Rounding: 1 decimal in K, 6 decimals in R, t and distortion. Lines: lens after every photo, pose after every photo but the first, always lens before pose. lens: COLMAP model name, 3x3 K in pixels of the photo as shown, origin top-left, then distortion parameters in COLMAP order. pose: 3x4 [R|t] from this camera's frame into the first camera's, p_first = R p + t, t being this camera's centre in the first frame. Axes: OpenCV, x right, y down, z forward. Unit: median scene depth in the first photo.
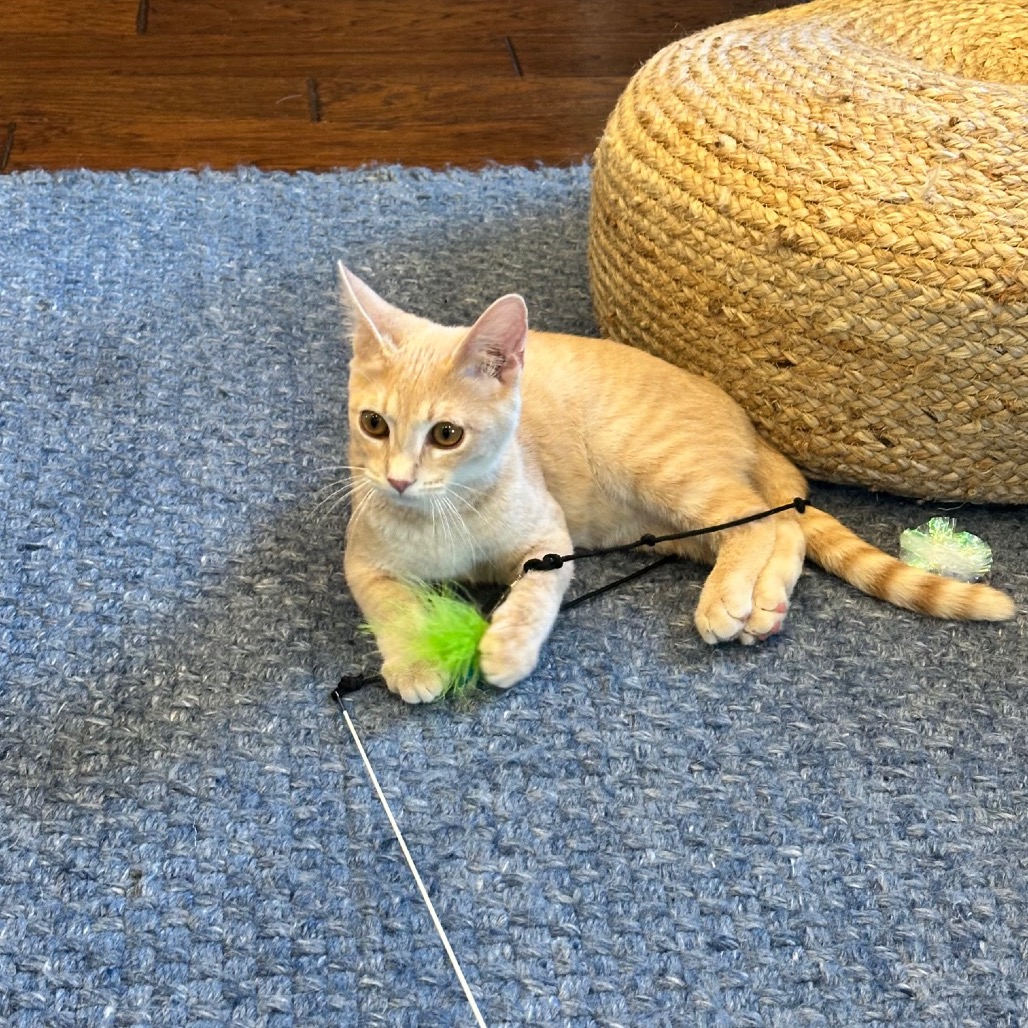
lens RADIAL K [[2269.2, 0, 514.0], [0, 2269.2, 514.0], [0, 0, 1]] dist [0.114140, 0.334398]
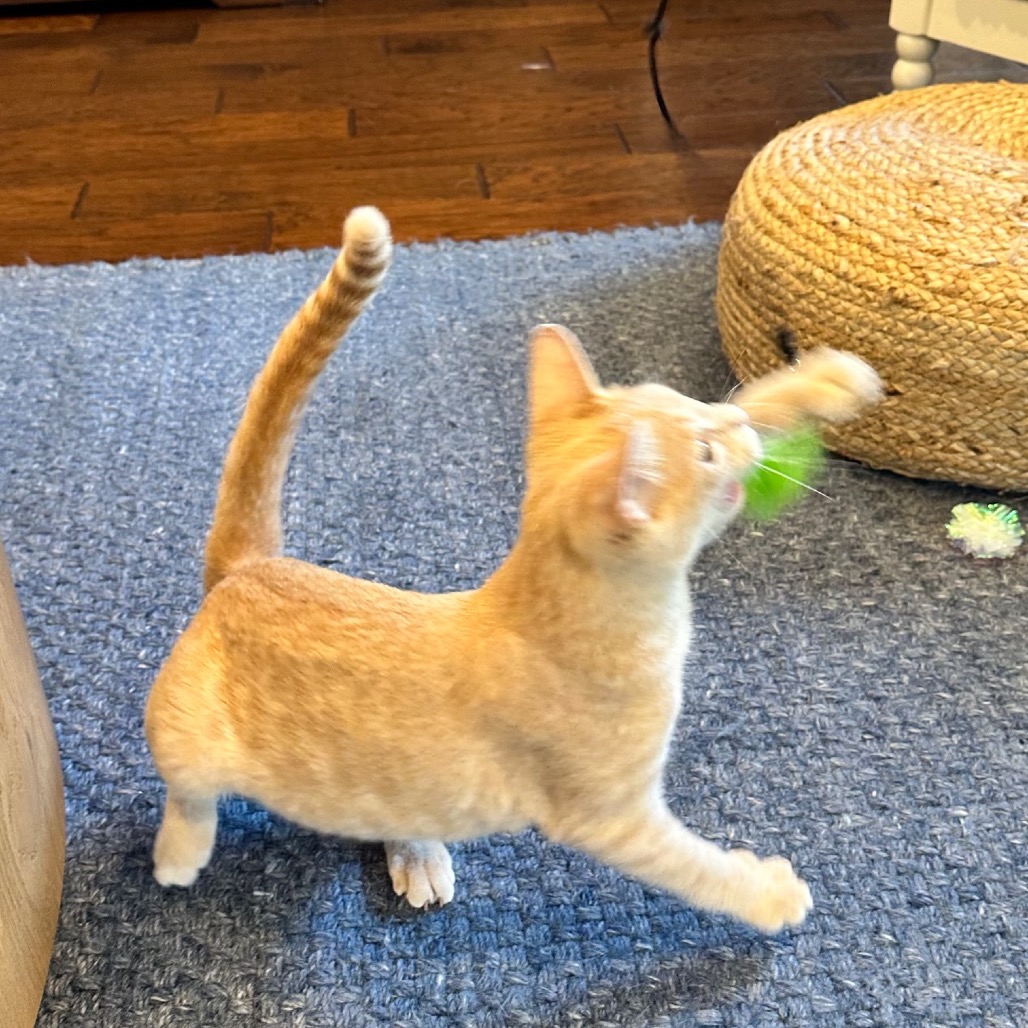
lens RADIAL K [[1554.6, 0, 514.0], [0, 1554.6, 514.0], [0, 0, 1]] dist [0.266016, -0.796268]
pose [[0.997990, -0.036971, -0.051468, -0.056383], [0.039364, 0.998152, 0.046292, -0.051392], [0.049661, -0.048225, 0.997601, 0.103875]]
